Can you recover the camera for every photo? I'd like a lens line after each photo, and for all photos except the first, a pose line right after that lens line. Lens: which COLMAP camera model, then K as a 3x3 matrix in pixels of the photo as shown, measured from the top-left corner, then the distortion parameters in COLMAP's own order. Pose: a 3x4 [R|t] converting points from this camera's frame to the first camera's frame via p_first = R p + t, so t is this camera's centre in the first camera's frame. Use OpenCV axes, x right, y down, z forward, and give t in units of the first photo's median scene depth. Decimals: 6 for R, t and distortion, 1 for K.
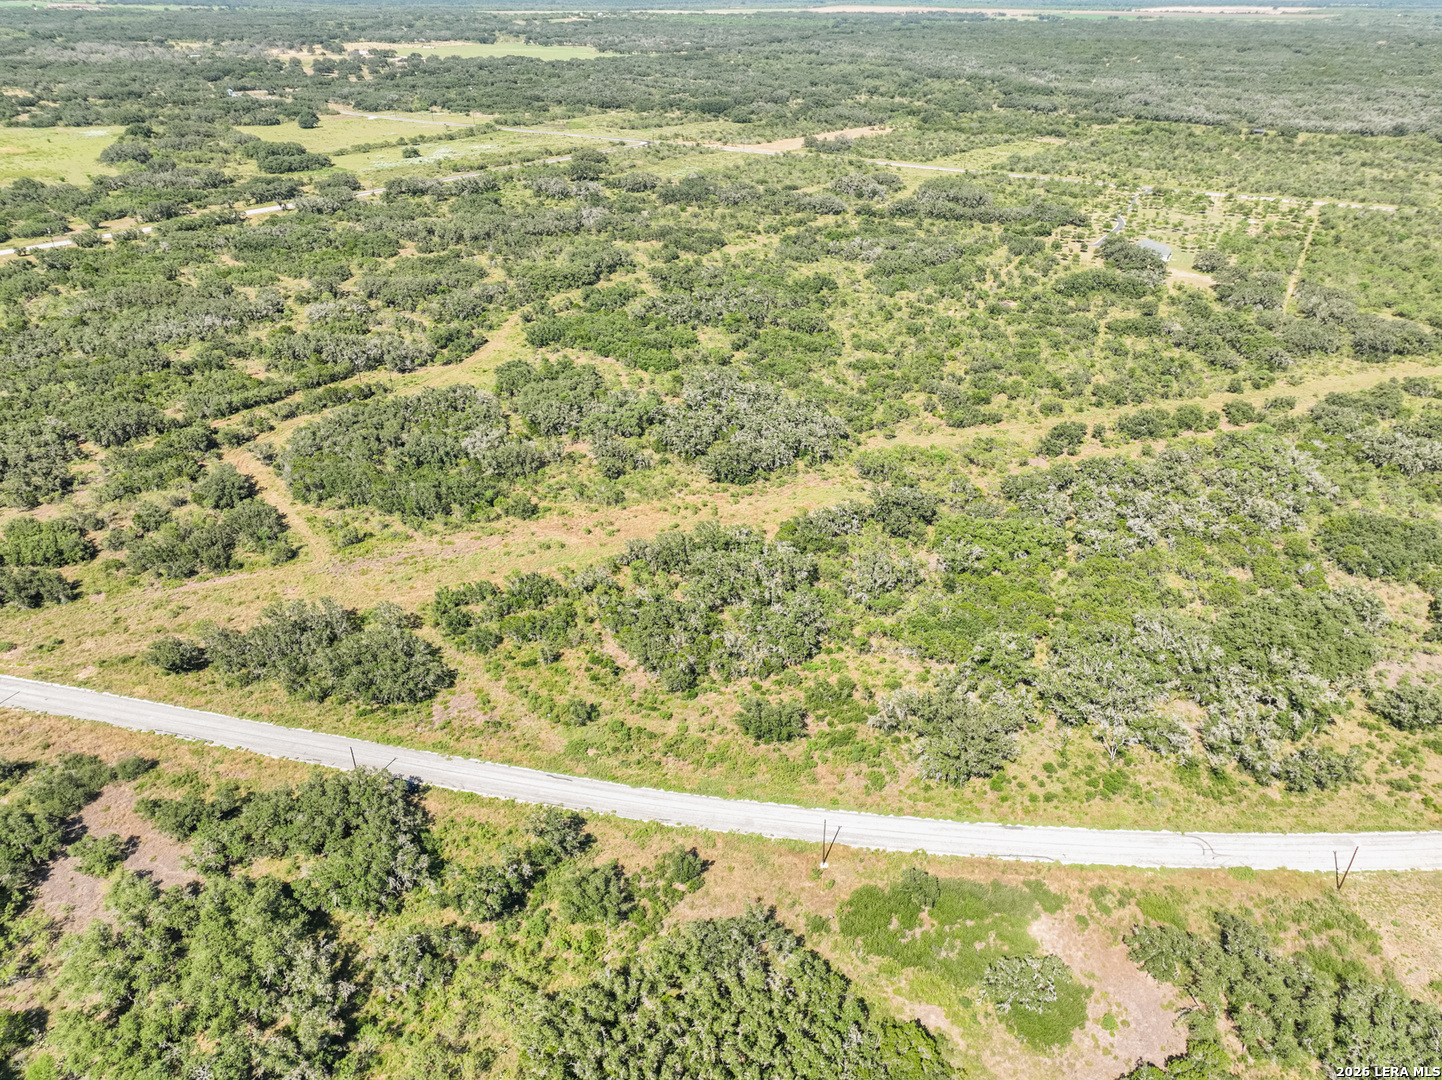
lens RADIAL K [[1014.0, 0, 721.0], [0, 1014.0, 540.0], [0, 0, 1]] dist [-0.008214, 0.027063]
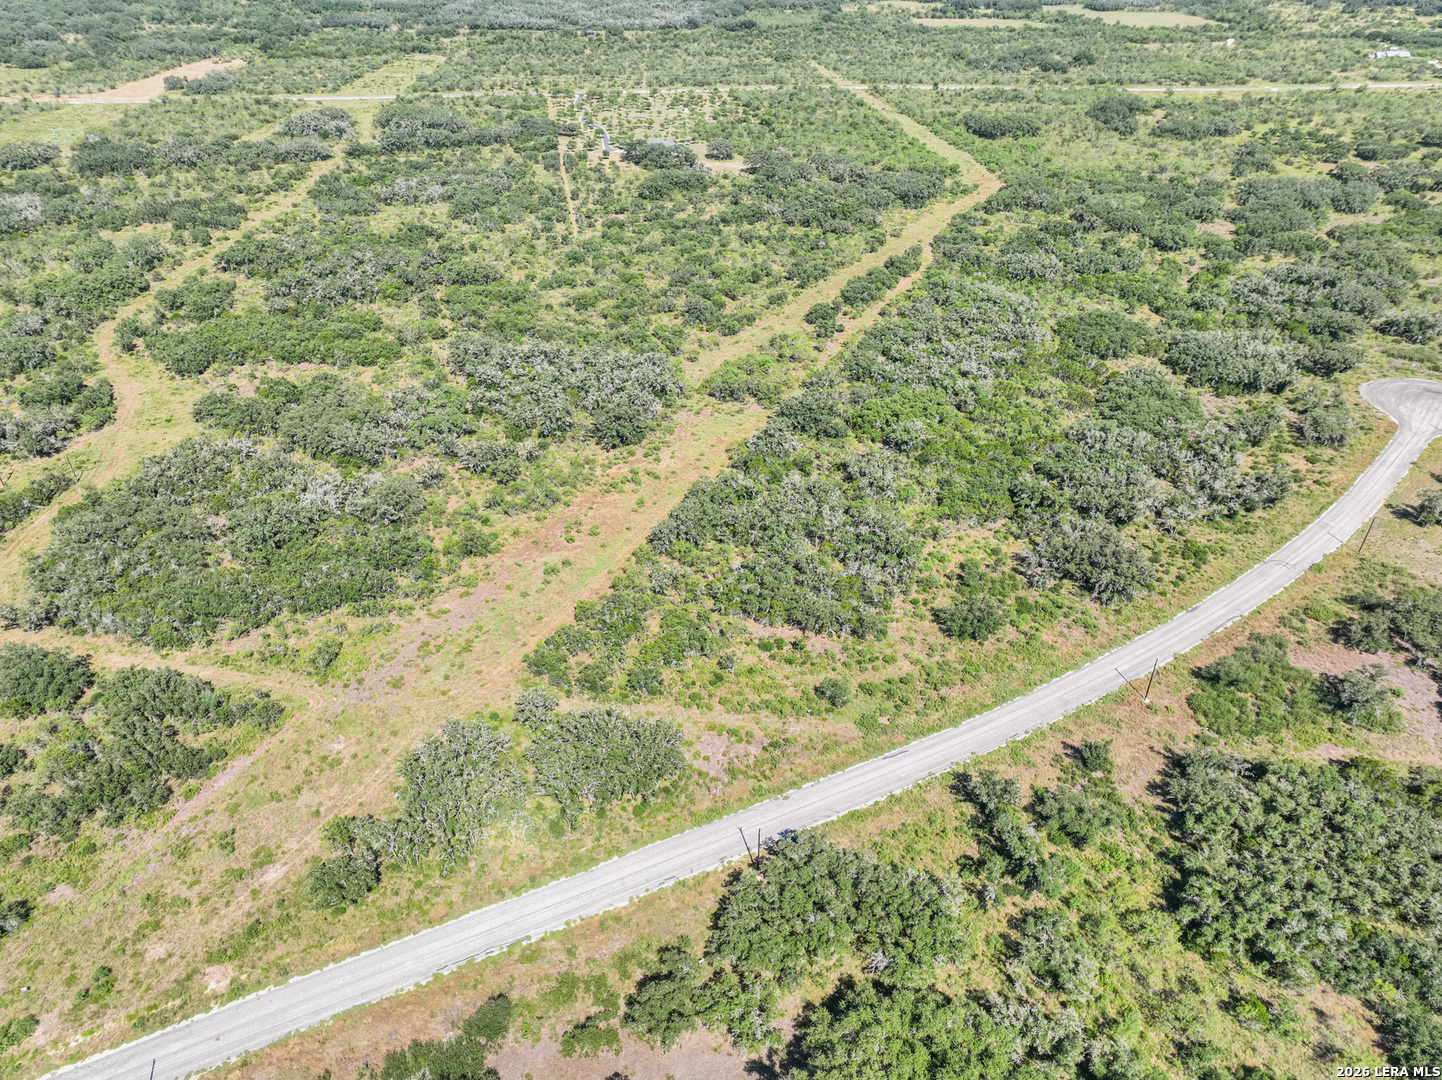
lens RADIAL K [[1014.0, 0, 721.0], [0, 1014.0, 540.0], [0, 0, 1]] dist [-0.008214, 0.027063]
pose [[0.762088, -0.350746, 0.544242, -0.406782], [0.313477, 0.935353, 0.163851, -0.088255], [-0.566529, 0.045739, 0.822772, 0.171710]]
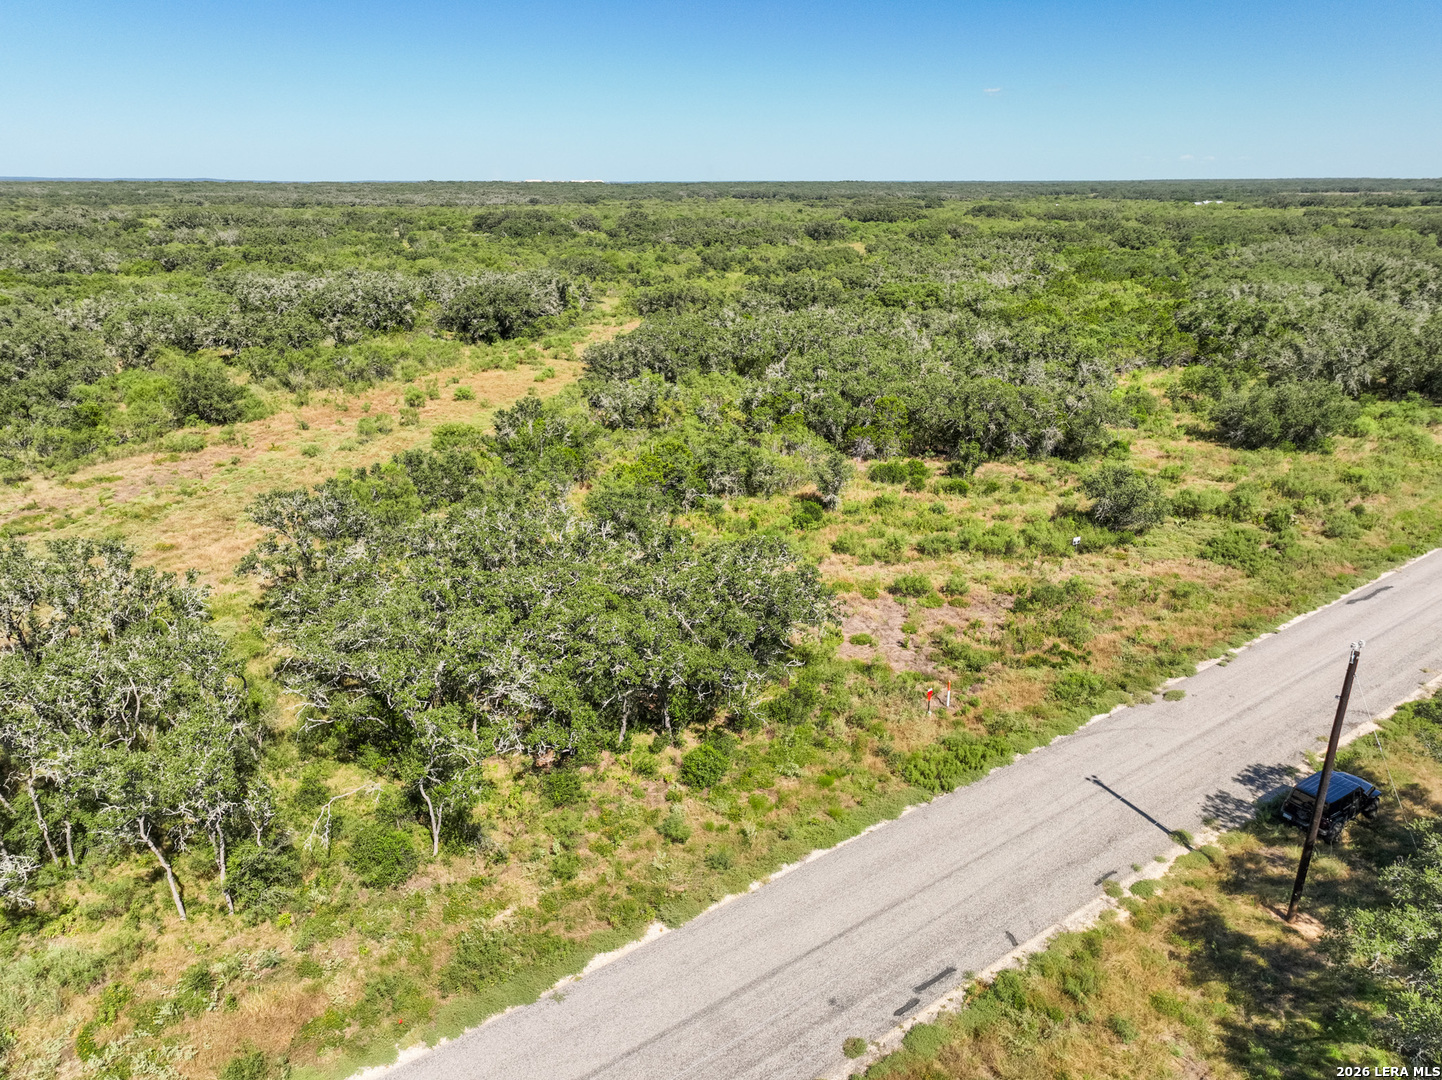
lens RADIAL K [[1027.5, 0, 721.0], [0, 1027.5, 540.0], [0, 0, 1]] dist [-0.003771, -0.001405]
pose [[0.645681, -0.260750, 0.717708, -0.300787], [0.376485, 0.926420, -0.002124, 0.077135], [-0.664346, 0.271578, 0.696341, 0.504393]]
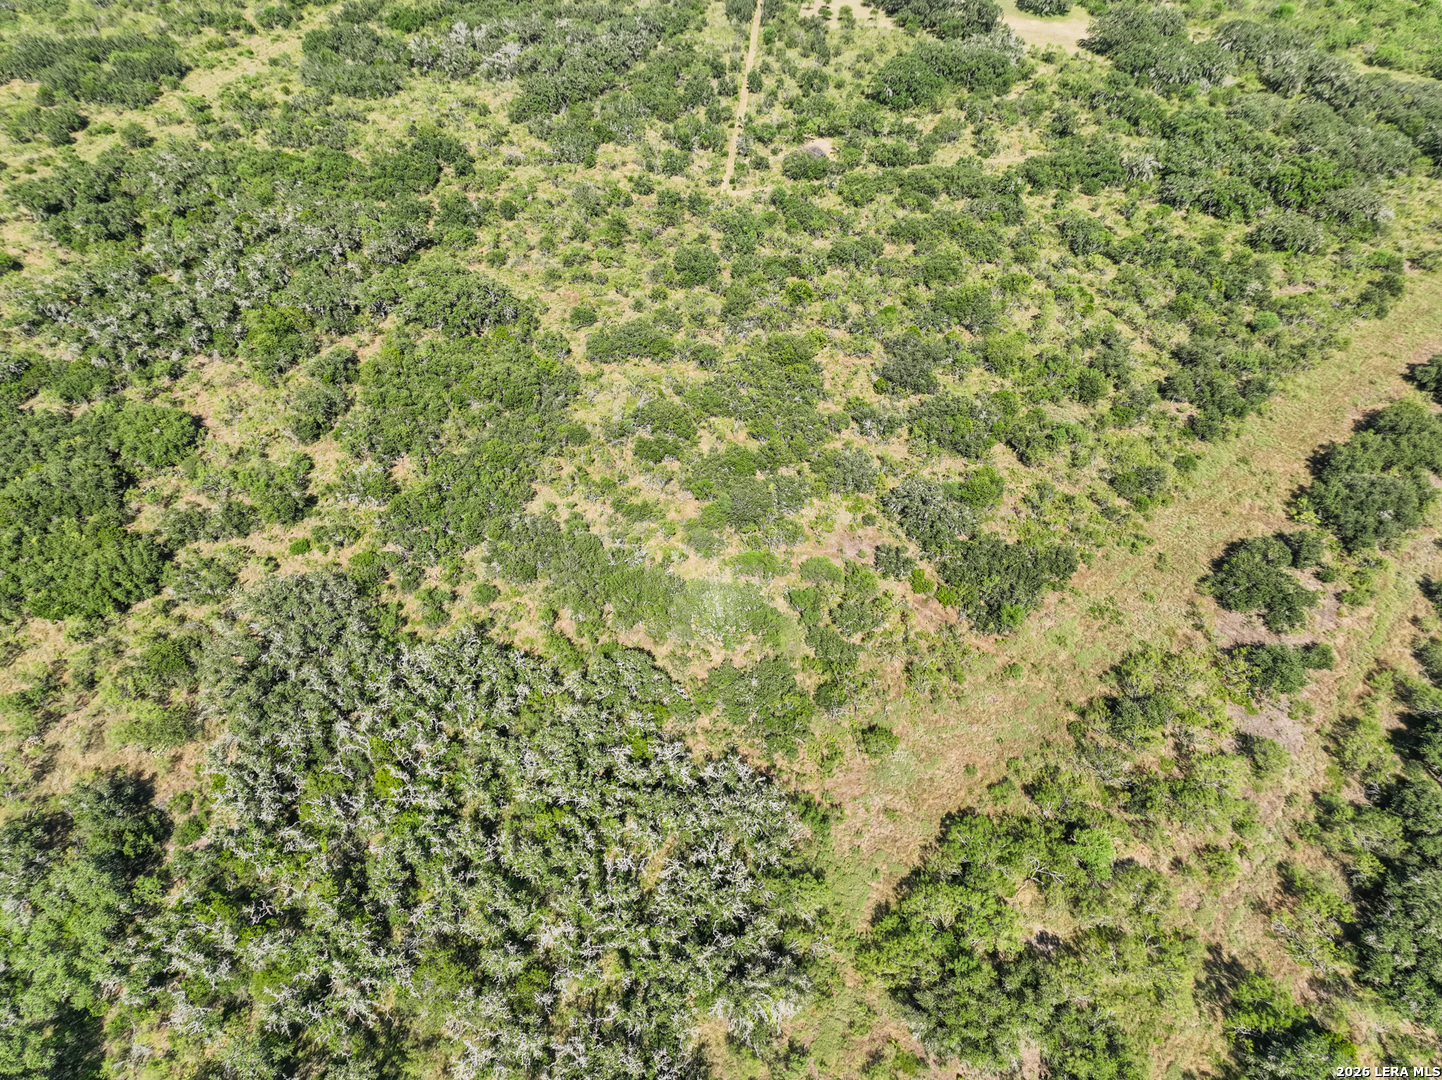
lens RADIAL K [[1014.0, 0, 721.0], [0, 1014.0, 540.0], [0, 0, 1]] dist [-0.008214, 0.027063]
pose [[0.903848, -0.292099, 0.312629, 0.028408], [0.207488, 0.938266, 0.276779, -0.269823], [-0.374175, -0.185299, 0.908657, 0.700862]]
